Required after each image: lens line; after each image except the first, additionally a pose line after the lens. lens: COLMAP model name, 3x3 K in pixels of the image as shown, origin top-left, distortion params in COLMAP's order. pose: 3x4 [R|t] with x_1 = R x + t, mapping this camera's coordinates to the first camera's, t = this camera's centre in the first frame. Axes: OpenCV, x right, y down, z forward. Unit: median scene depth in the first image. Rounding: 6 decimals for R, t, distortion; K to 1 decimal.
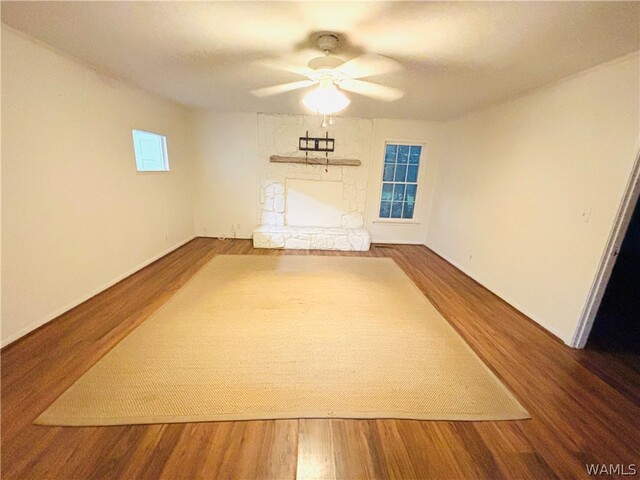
lens RADIAL K [[258.2, 0, 320.0], [0, 258.2, 240.0], [0, 0, 1]] dist [0.009045, 0.000080]
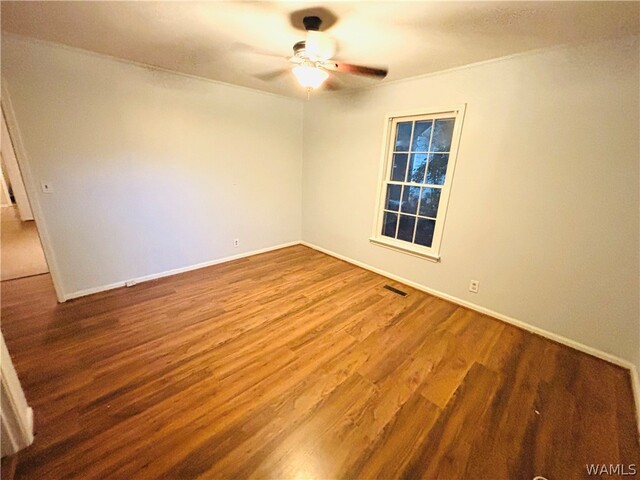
lens RADIAL K [[258.2, 0, 320.0], [0, 258.2, 240.0], [0, 0, 1]] dist [0.009045, 0.000080]
pose [[0.681984, 0.200943, -0.703221, 0.597591], [-0.207664, 0.975145, 0.077252, -0.093622], [0.701265, 0.093350, 0.706762, 0.421611]]
